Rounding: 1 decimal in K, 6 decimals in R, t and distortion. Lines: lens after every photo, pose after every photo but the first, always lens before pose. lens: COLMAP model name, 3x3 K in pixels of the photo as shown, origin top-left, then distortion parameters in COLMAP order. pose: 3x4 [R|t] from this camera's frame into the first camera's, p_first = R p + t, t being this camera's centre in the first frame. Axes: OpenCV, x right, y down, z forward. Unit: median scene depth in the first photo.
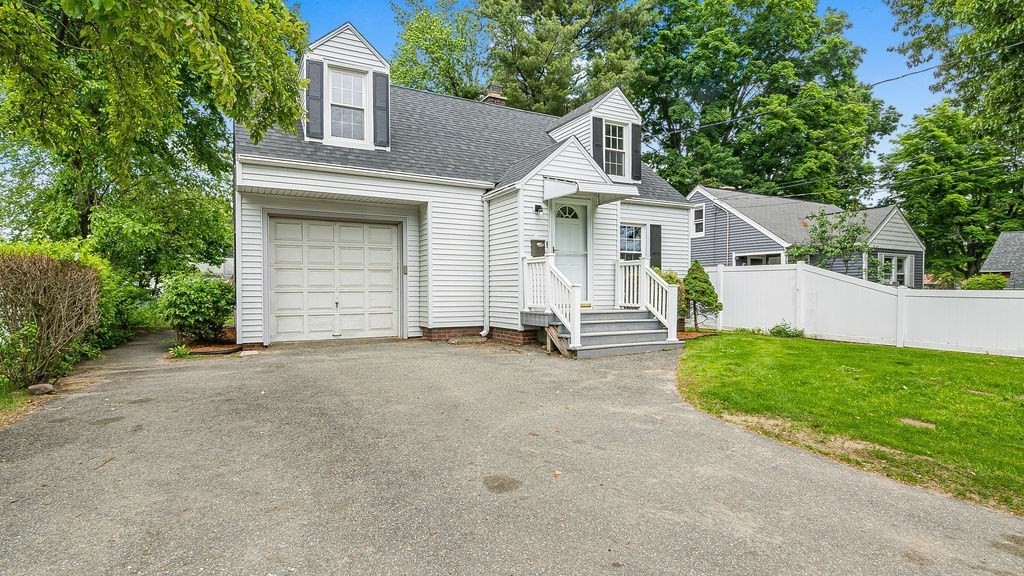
lens RADIAL K [[515.3, 0, 519.0], [0, 515.3, 287.1], [0, 0, 1]] dist [-0.021601, -0.000924]
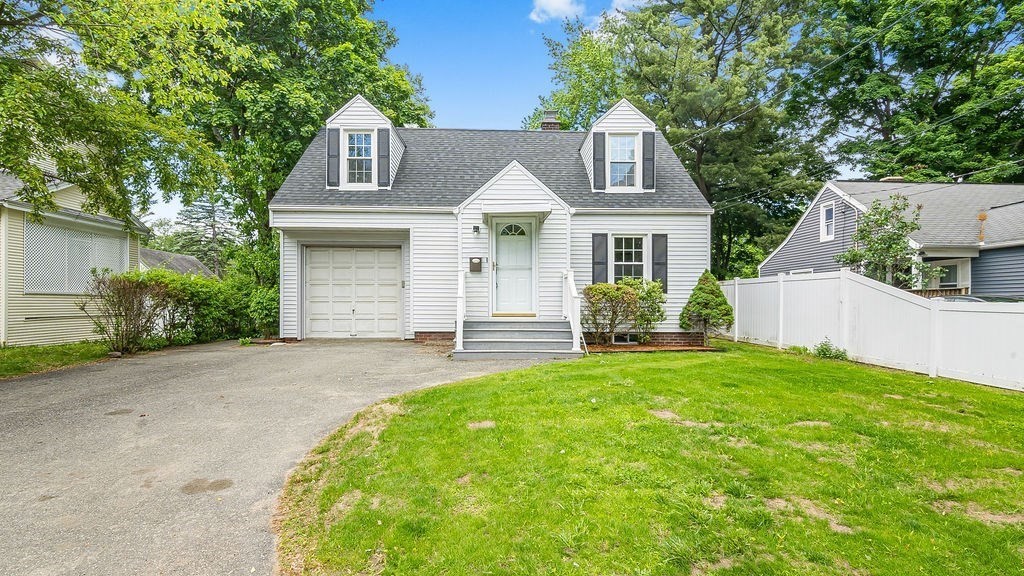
lens RADIAL K [[515.3, 0, 519.0], [0, 515.3, 287.1], [0, 0, 1]] dist [-0.021601, -0.000924]
pose [[0.893154, -0.008076, -0.449678, 0.598234], [-0.002342, 0.999742, -0.022607, 0.001085], [0.449745, 0.021245, 0.892904, 0.027874]]
